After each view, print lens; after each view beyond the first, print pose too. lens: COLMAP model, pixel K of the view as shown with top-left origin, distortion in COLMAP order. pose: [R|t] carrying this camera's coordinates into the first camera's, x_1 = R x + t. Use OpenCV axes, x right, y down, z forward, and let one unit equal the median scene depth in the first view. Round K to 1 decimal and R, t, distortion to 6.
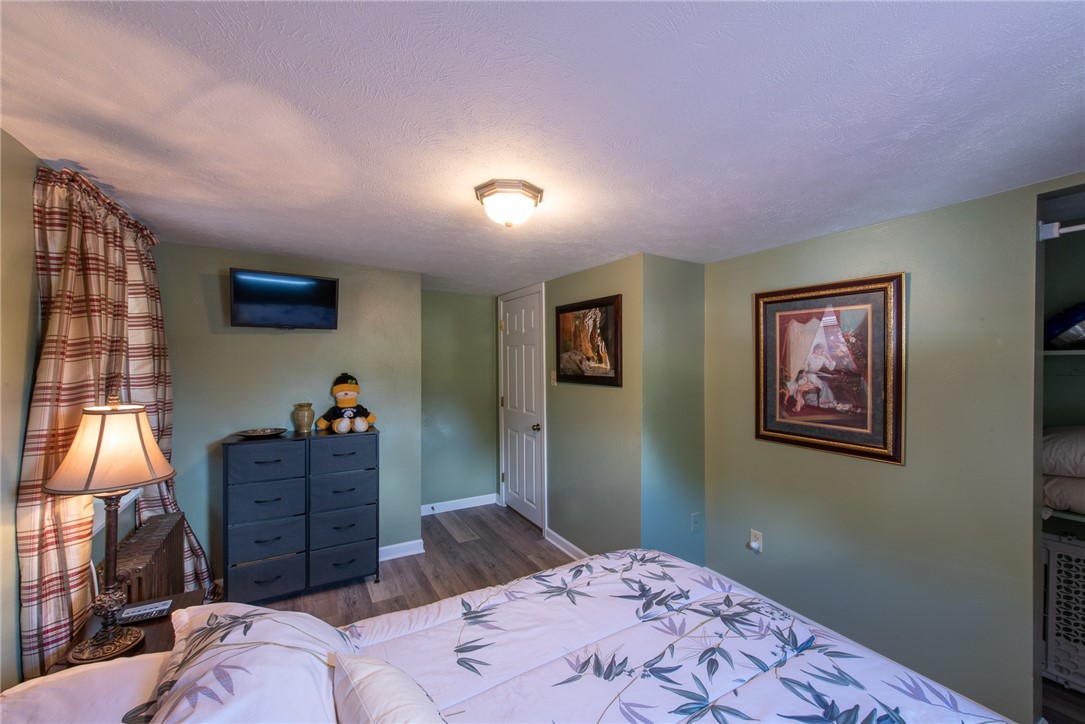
lens RADIAL K [[430.4, 0, 542.7], [0, 430.4, 363.3], [0, 0, 1]] dist [0.014465, -0.004090]
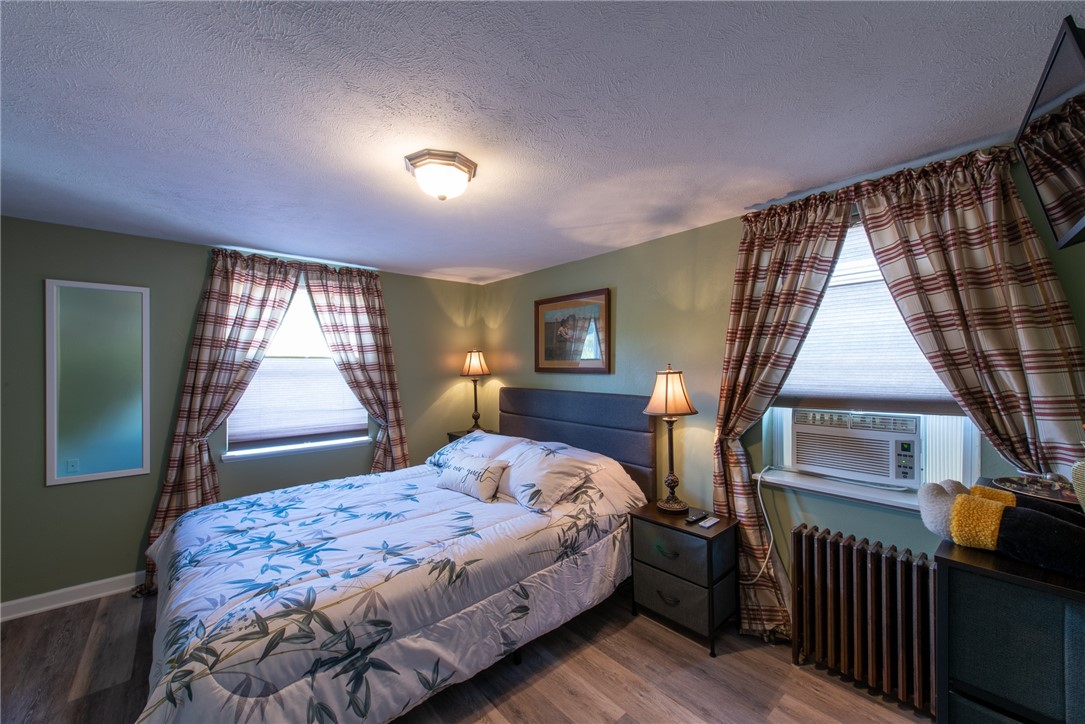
lens RADIAL K [[430.4, 0, 545.6], [0, 430.4, 360.1], [0, 0, 1]] dist [0.014465, -0.004090]
pose [[-0.984066, -0.002254, -0.177787, -0.158205], [-0.001098, 0.999978, -0.006599, 0.061601], [0.177798, -0.006299, -0.984047, 2.352598]]
